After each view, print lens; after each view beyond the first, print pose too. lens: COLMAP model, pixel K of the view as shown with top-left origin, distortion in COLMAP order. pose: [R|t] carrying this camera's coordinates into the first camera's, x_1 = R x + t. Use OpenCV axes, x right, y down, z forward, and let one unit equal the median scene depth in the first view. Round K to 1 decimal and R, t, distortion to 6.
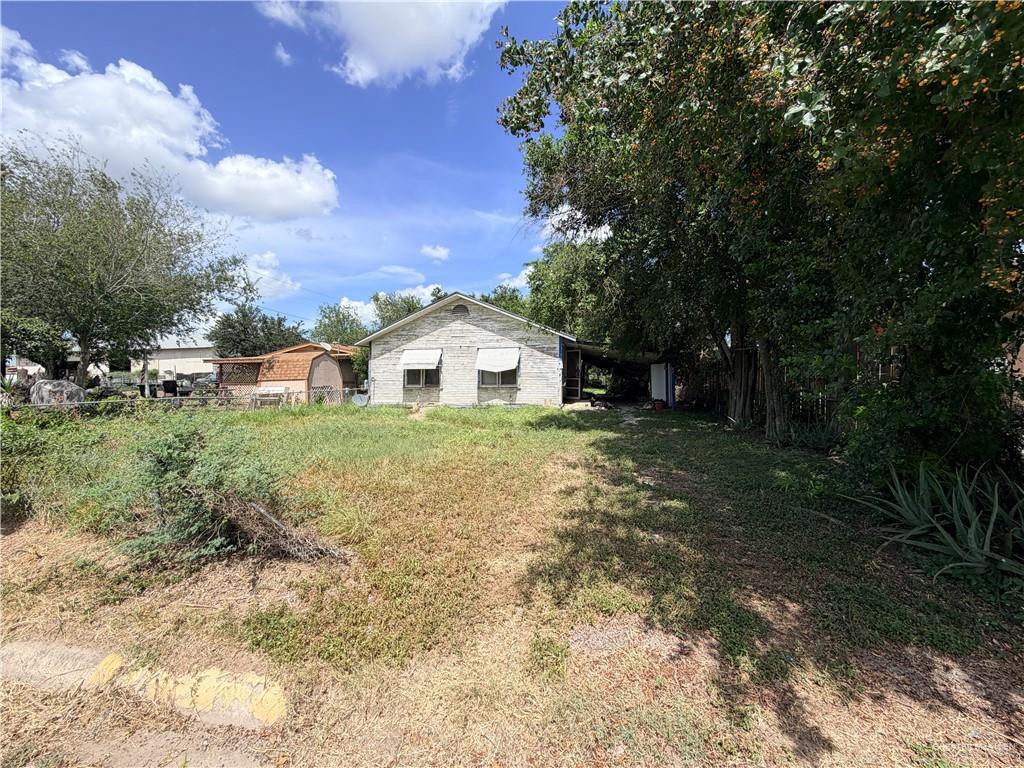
lens RADIAL K [[411.7, 0, 511.1], [0, 411.7, 389.1], [0, 0, 1]] dist [-0.000815, 0.001229]
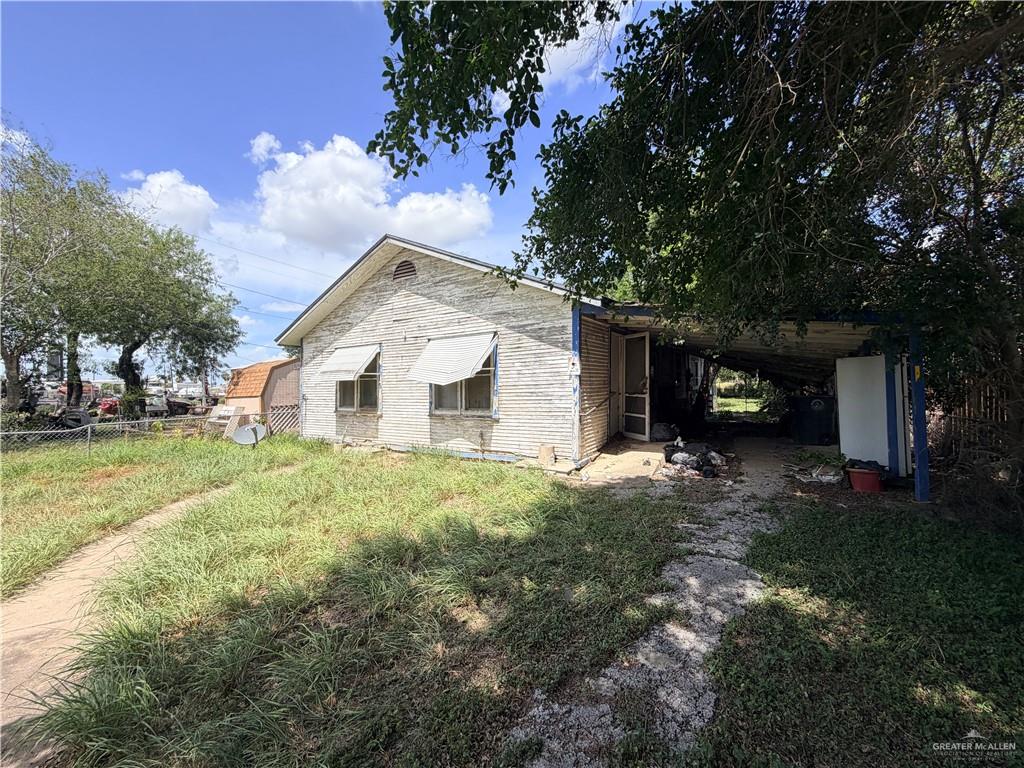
lens RADIAL K [[411.7, 0, 511.5], [0, 411.7, 385.4], [0, 0, 1]] dist [-0.000815, 0.001229]
pose [[0.931627, -0.009928, -0.363280, 0.197882], [0.000762, 0.999678, -0.025366, -0.026557], [0.363415, 0.023354, 0.931335, 0.536863]]
